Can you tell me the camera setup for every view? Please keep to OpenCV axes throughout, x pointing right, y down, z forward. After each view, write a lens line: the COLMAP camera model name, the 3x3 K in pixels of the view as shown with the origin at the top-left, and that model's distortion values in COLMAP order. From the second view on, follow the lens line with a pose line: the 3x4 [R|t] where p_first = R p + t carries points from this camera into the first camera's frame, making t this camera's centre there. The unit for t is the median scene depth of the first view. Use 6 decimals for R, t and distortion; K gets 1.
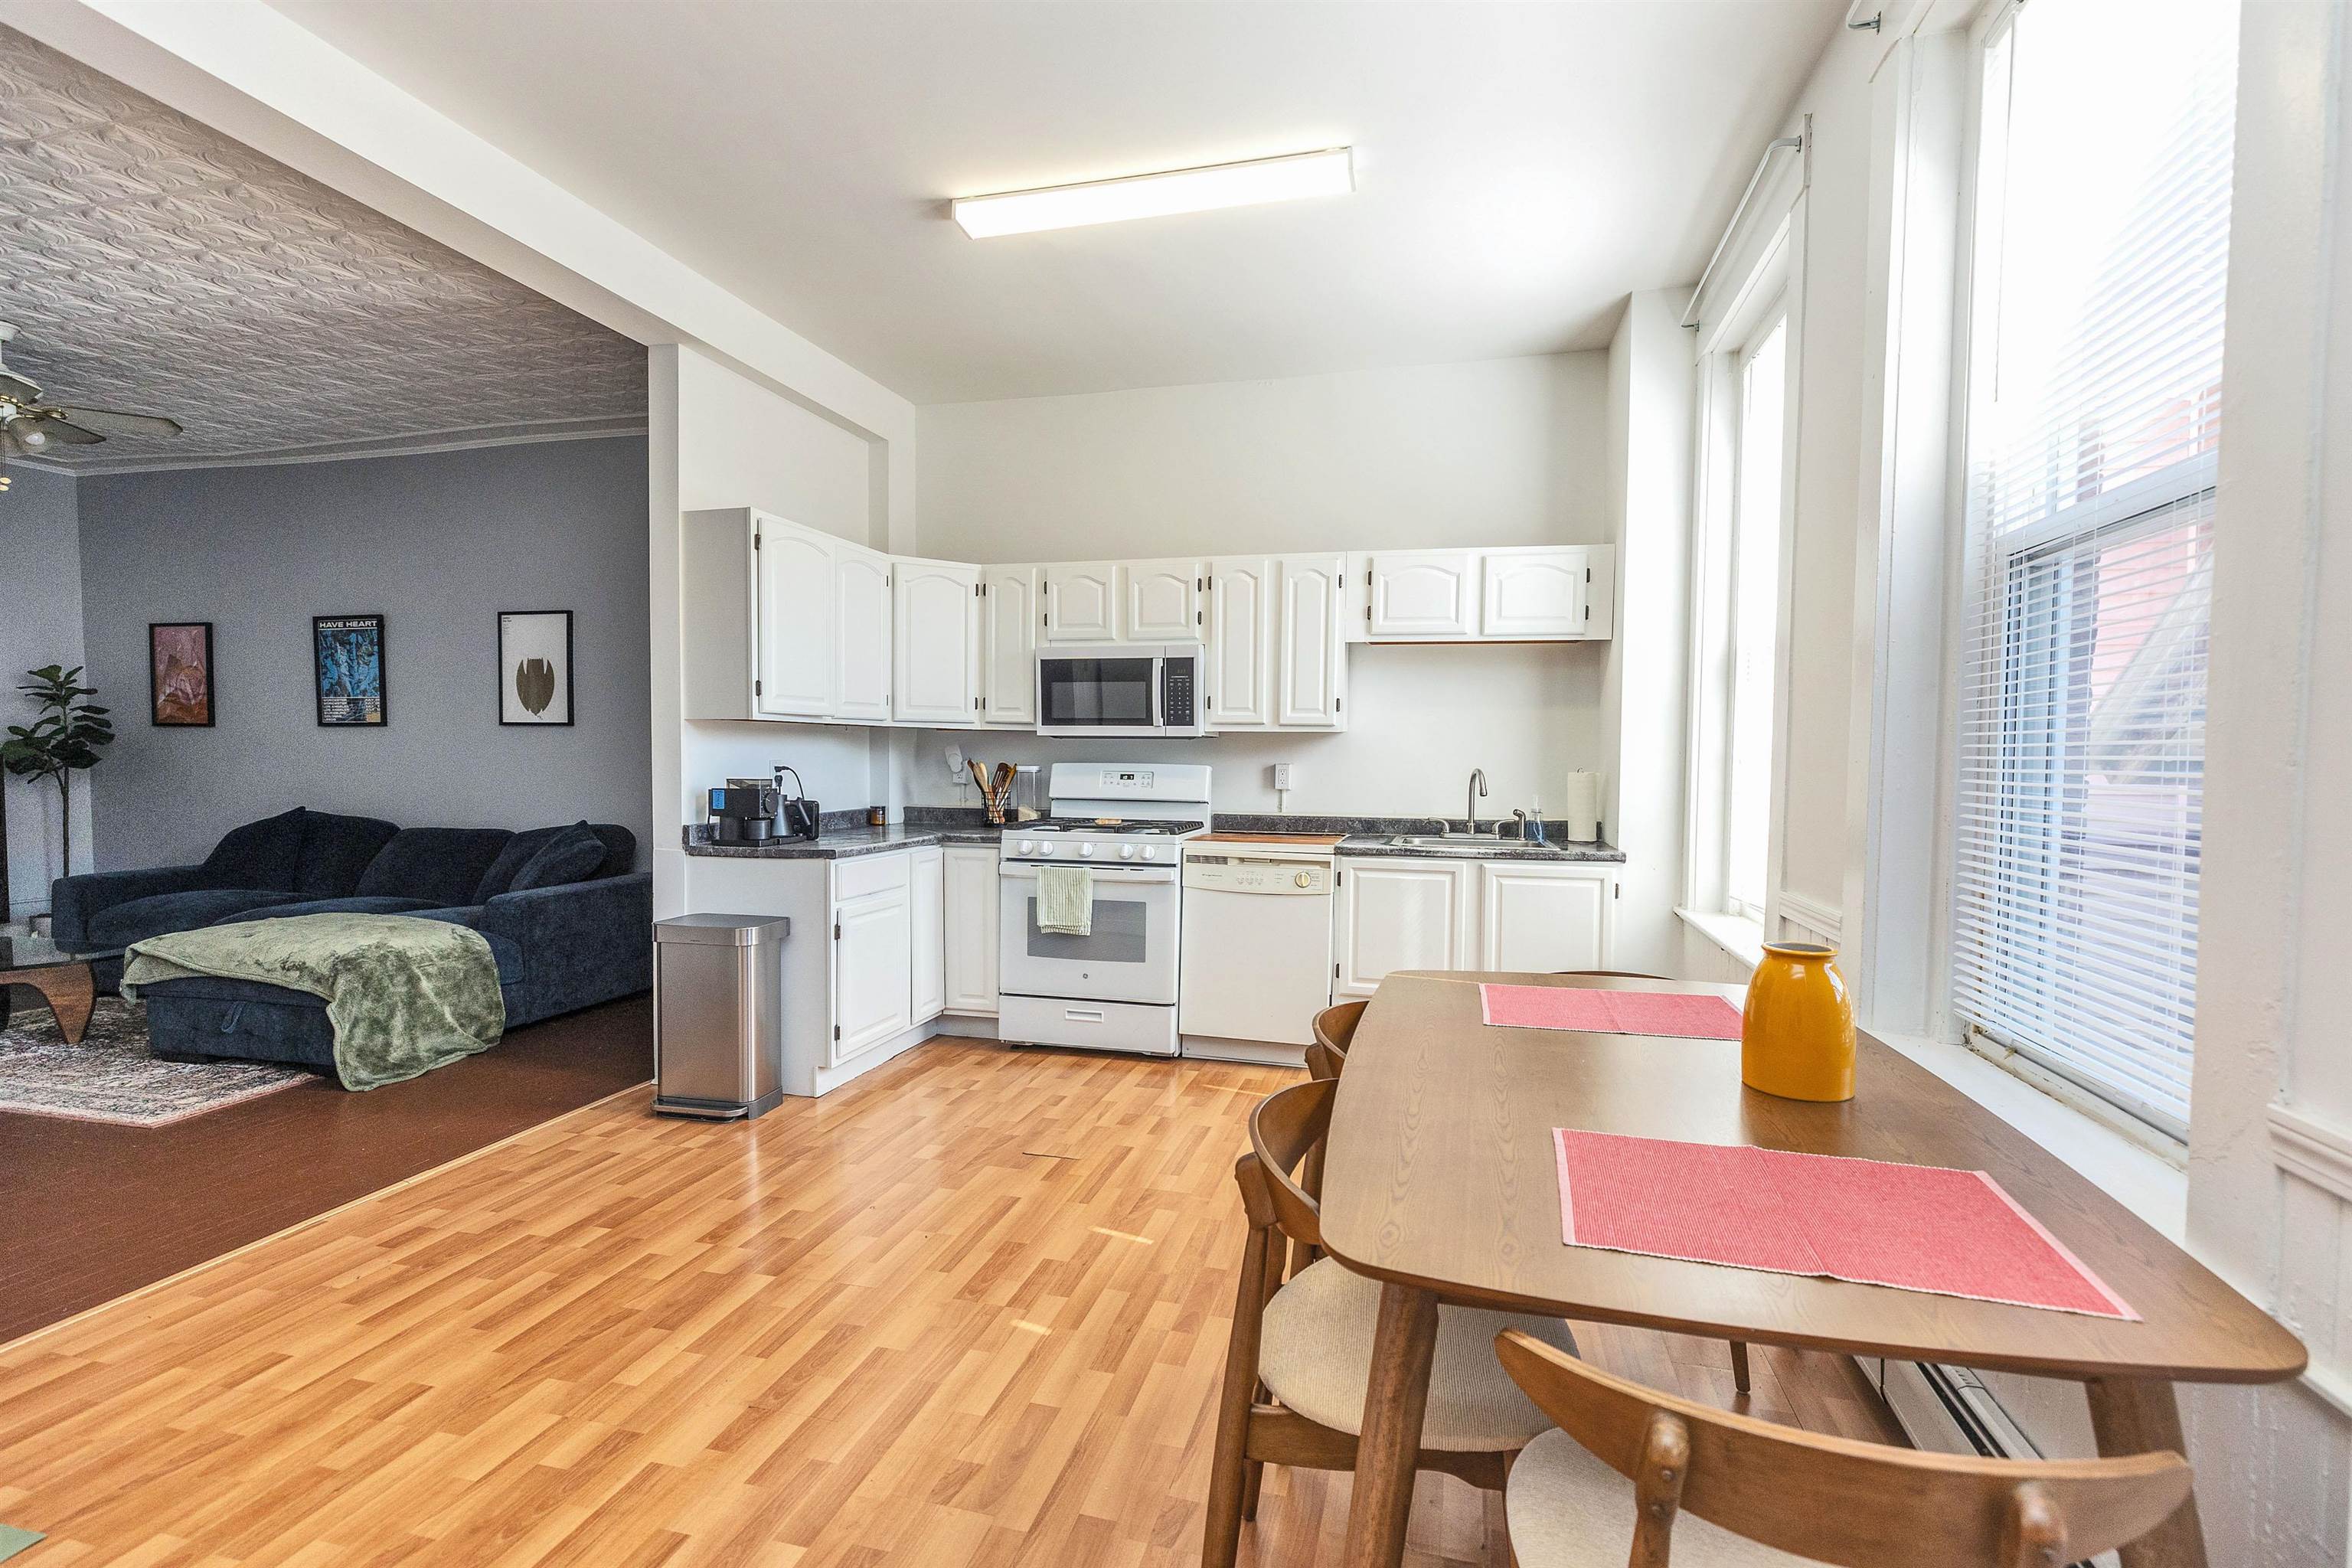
lens RADIAL K [[1053.3, 0, 1184.2], [0, 1053.3, 788.2], [0, 0, 1]] dist [0.002170, 0.000158]
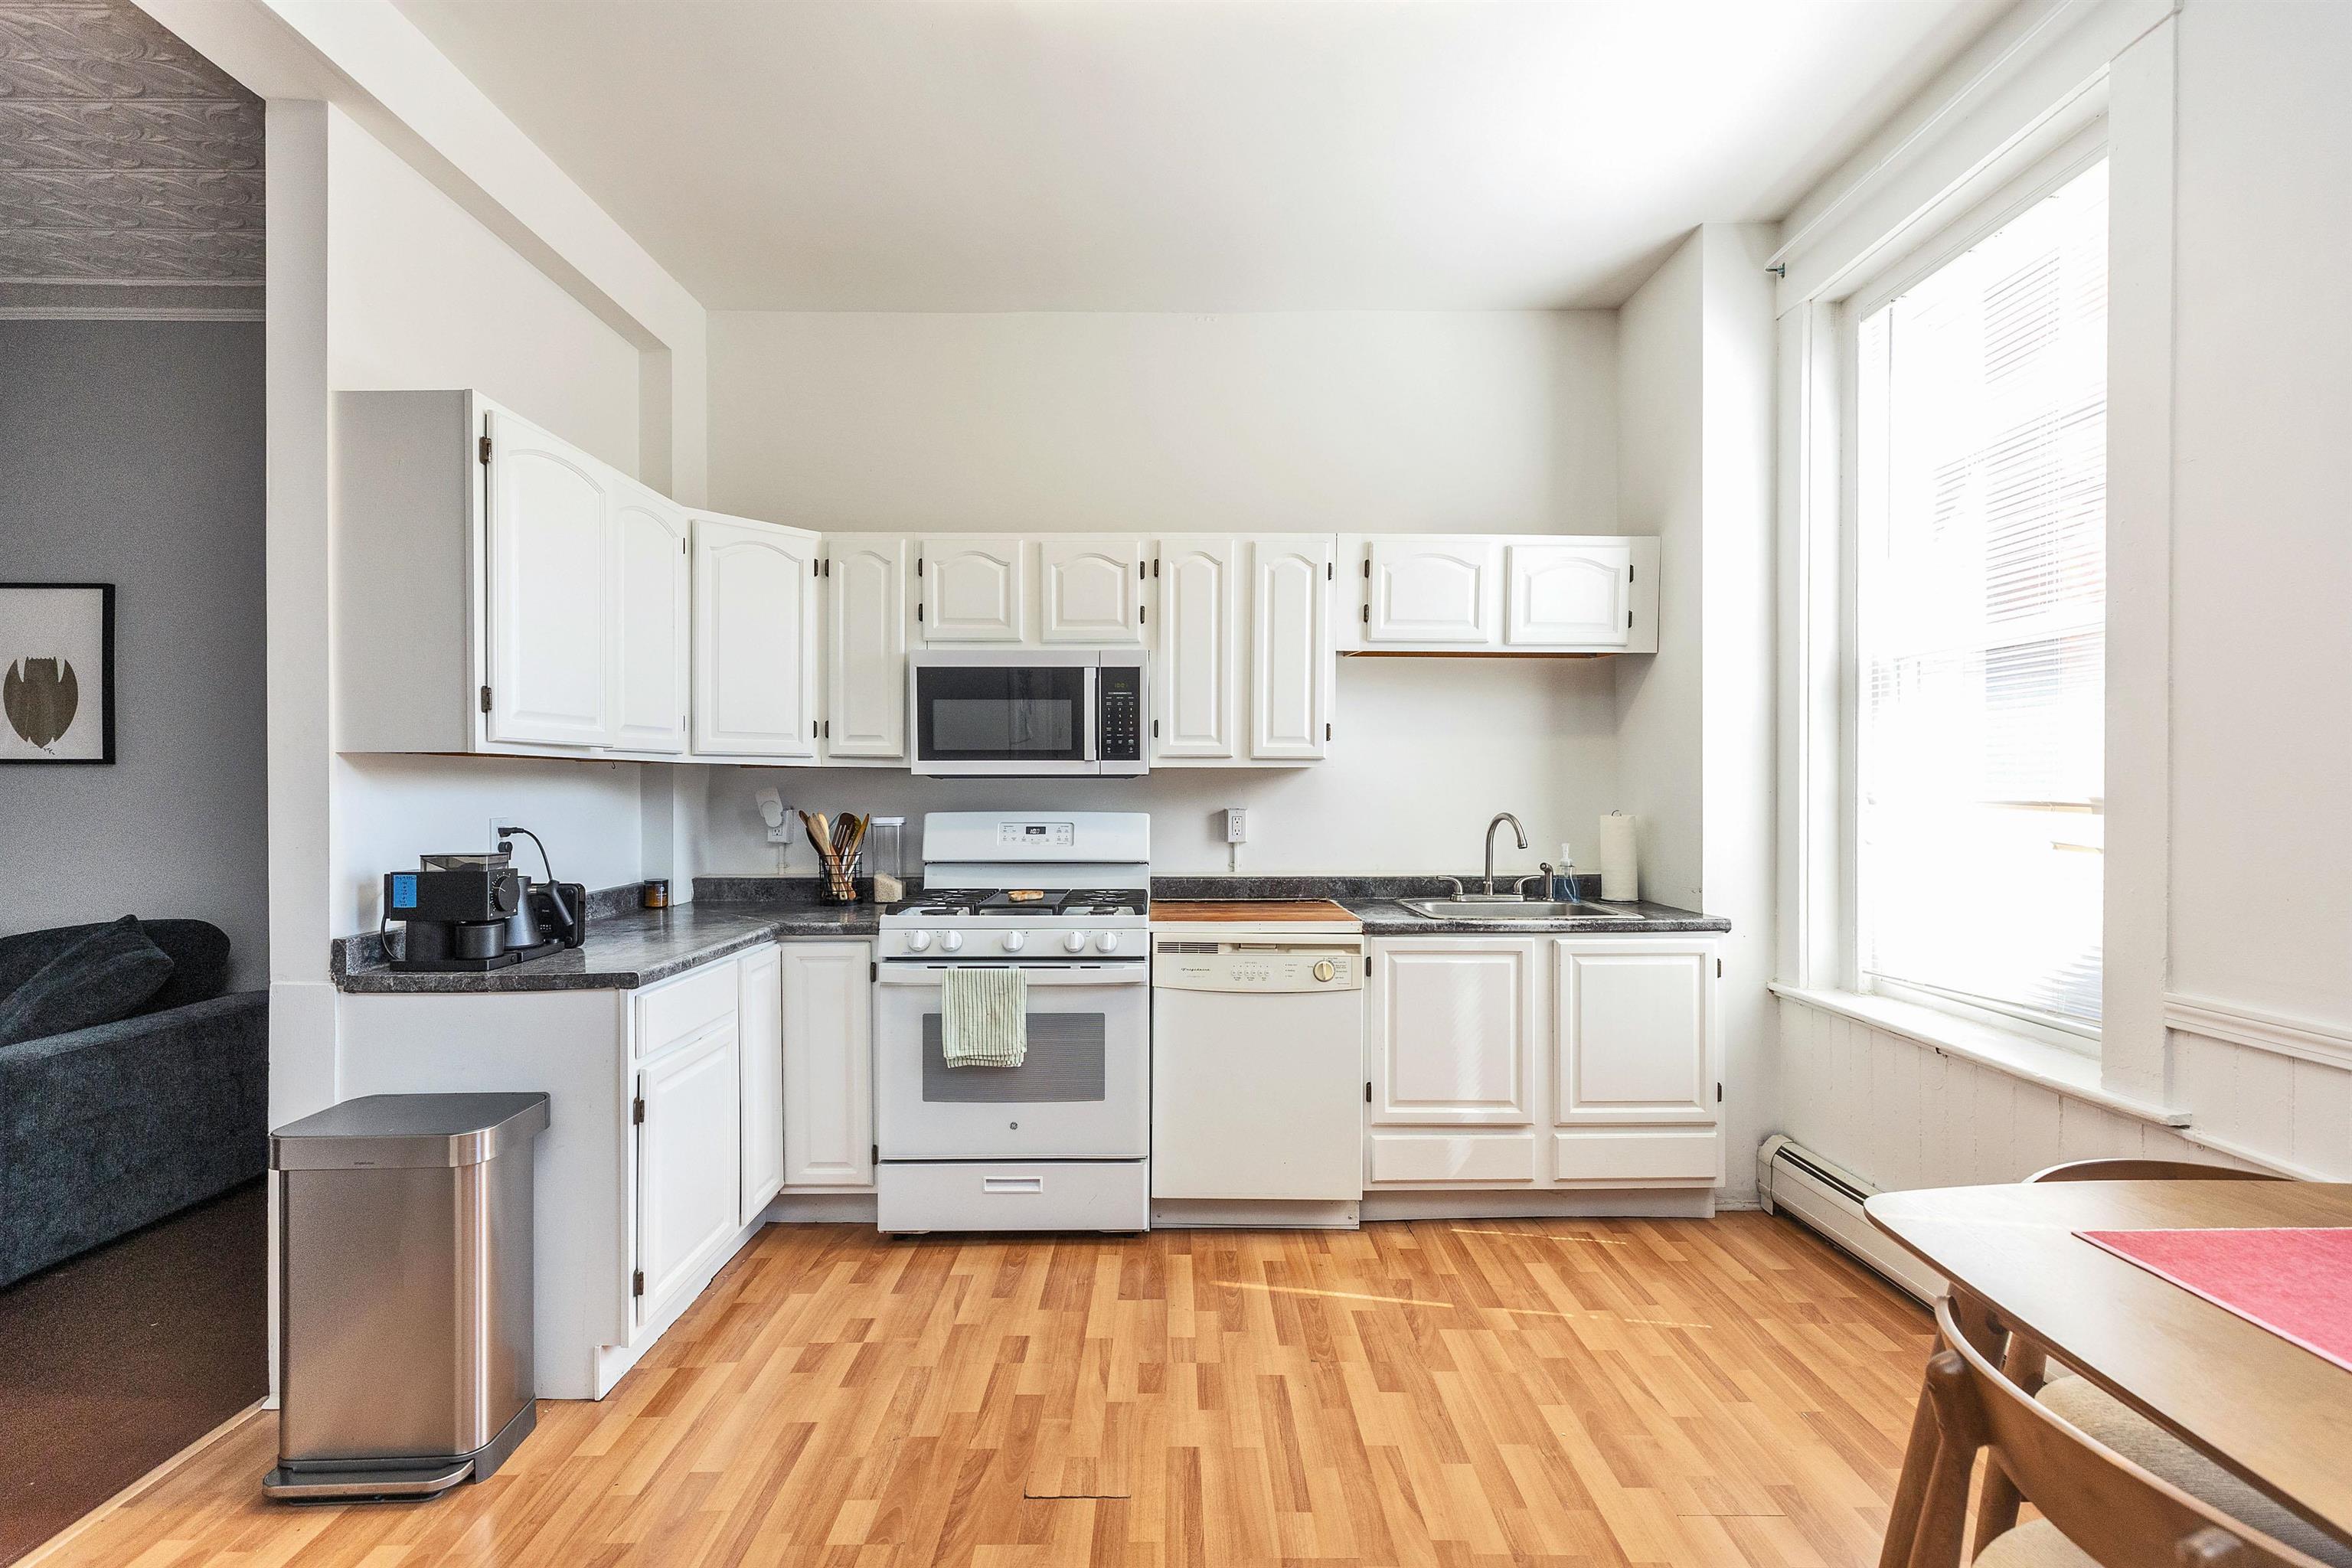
lens RADIAL K [[1053.3, 0, 1174.7], [0, 1053.3, 786.4], [0, 0, 1]] dist [0.002170, 0.000158]
pose [[0.968031, -0.010607, 0.250605, -0.163661], [0.018583, 0.999393, -0.029483, -0.020326], [-0.250140, 0.033197, 0.967640, 0.307245]]
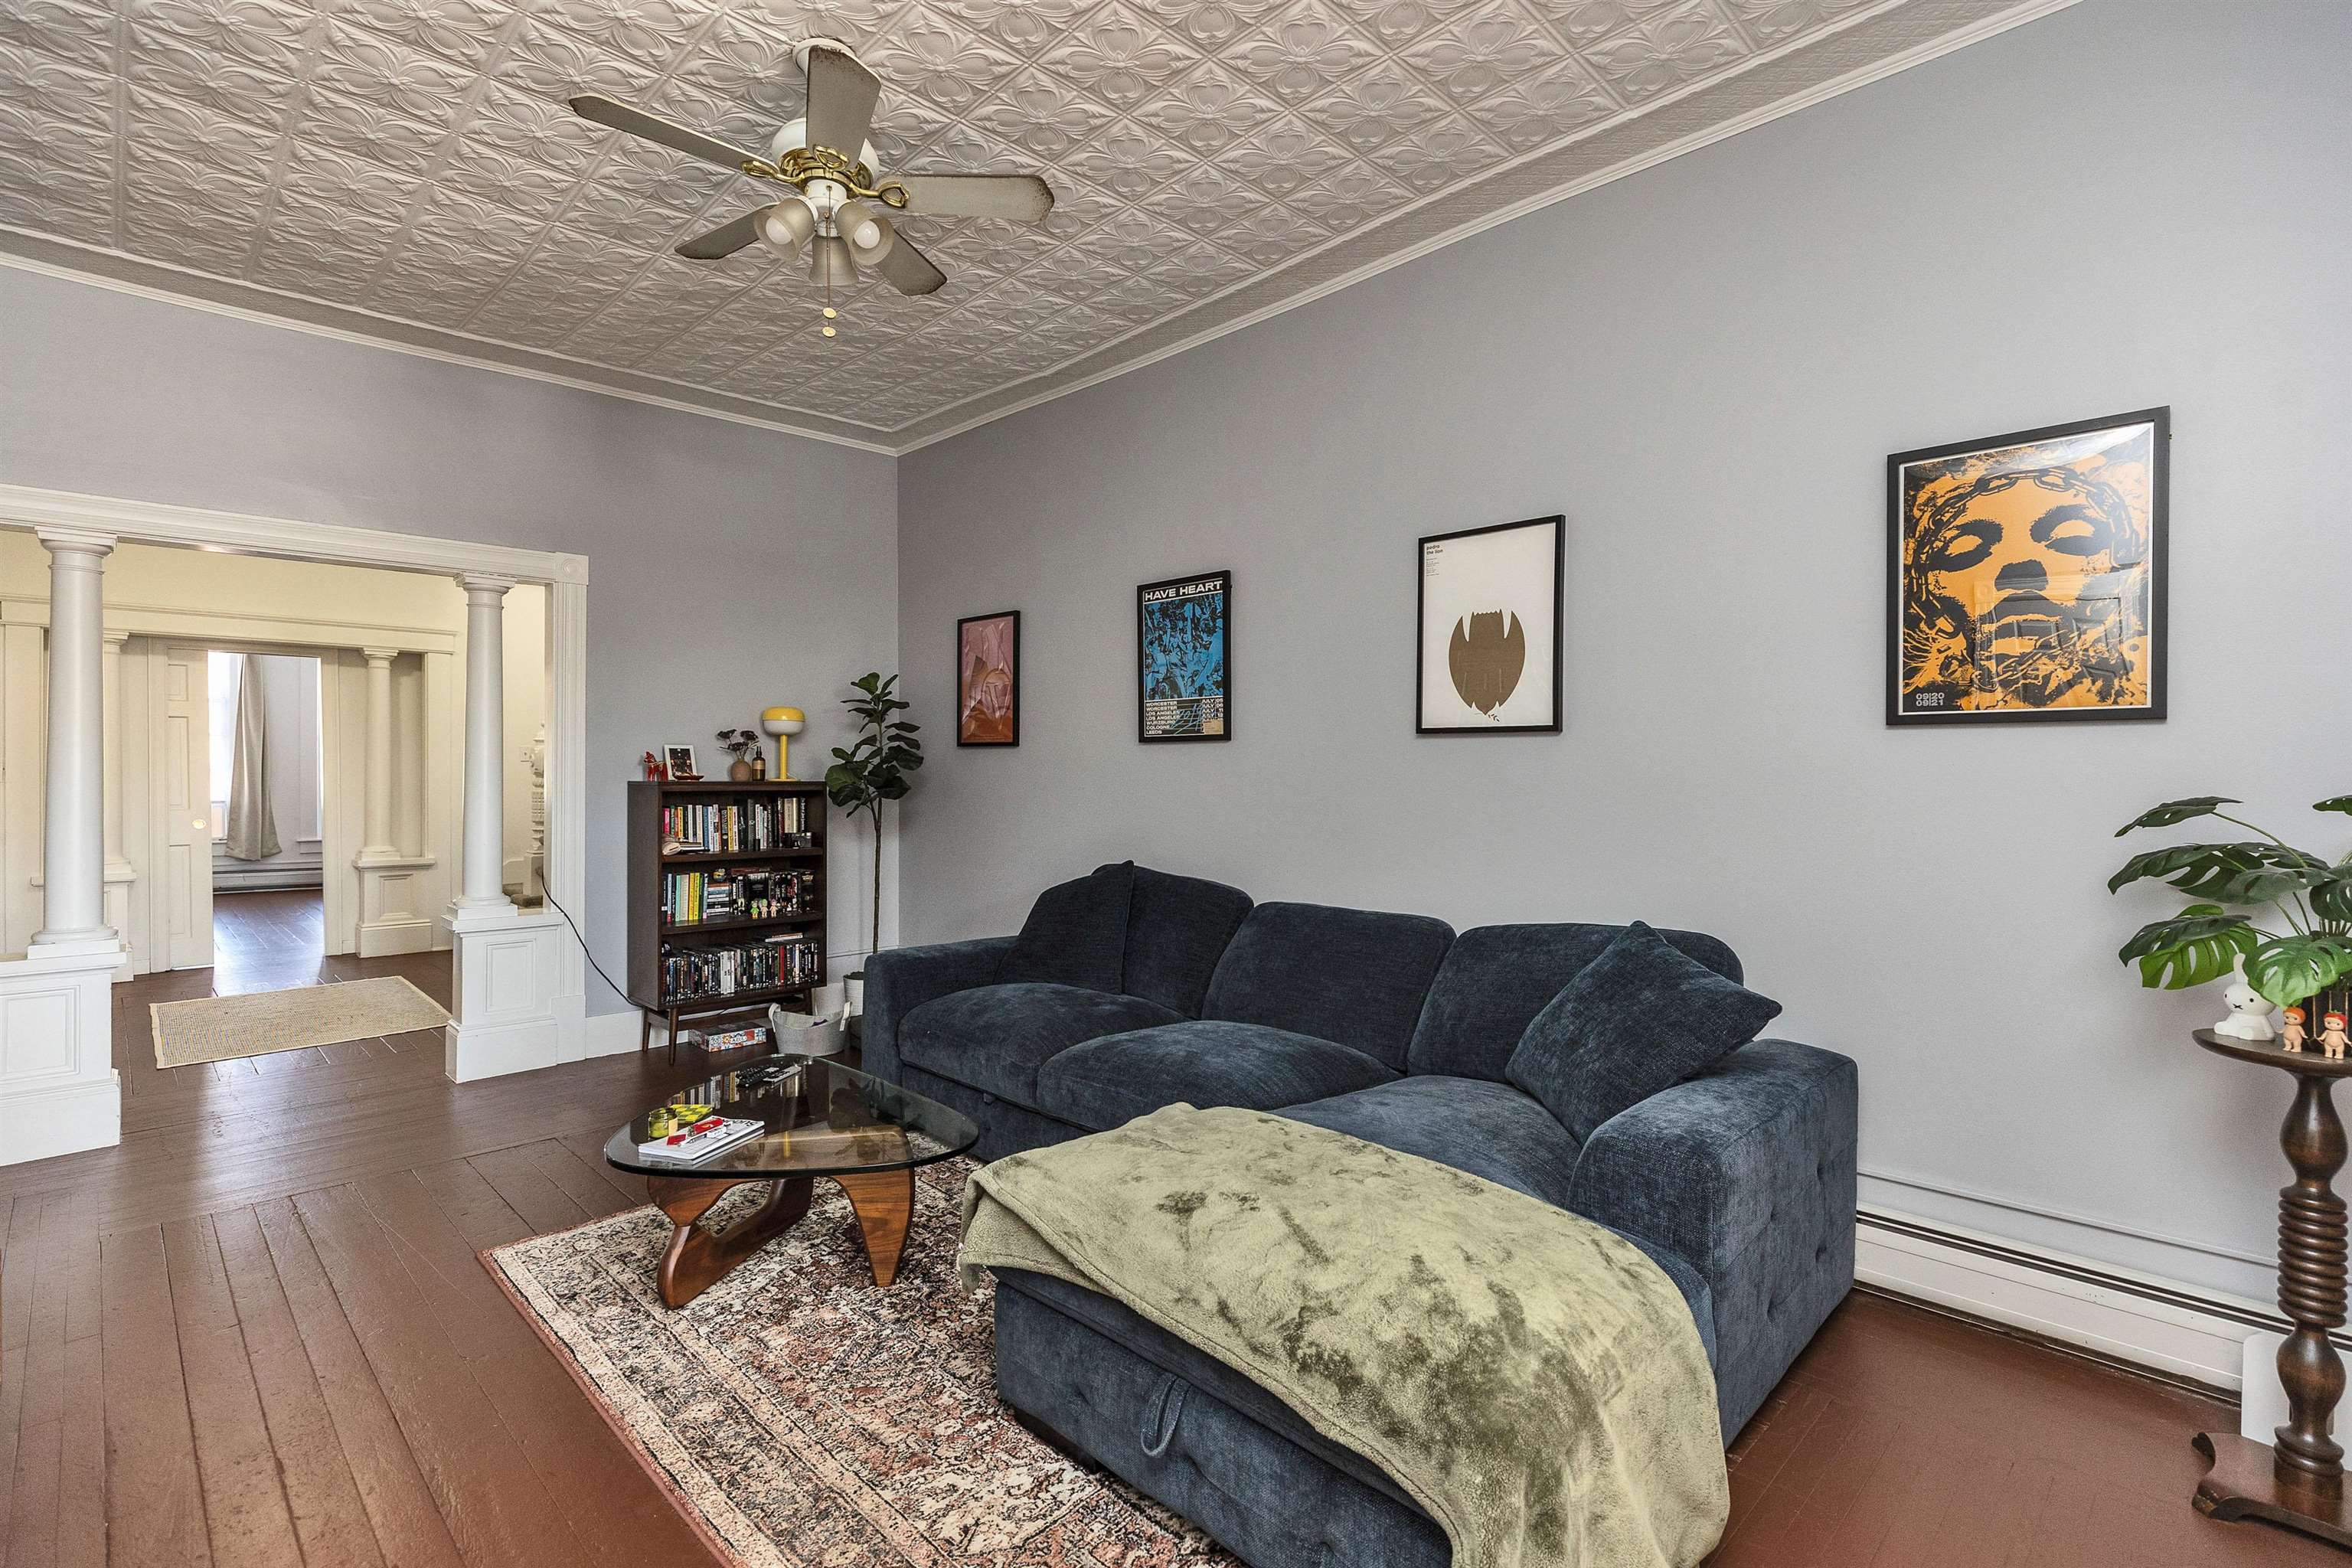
lens RADIAL K [[1053.3, 0, 1180.1], [0, 1053.3, 781.0], [0, 0, 1]] dist [0.002170, 0.000158]
pose [[0.862233, 0.000919, -0.506511, -0.663247], [-0.016363, 0.999527, -0.026042, -0.022701], [0.506248, 0.030742, 0.861840, 0.616593]]
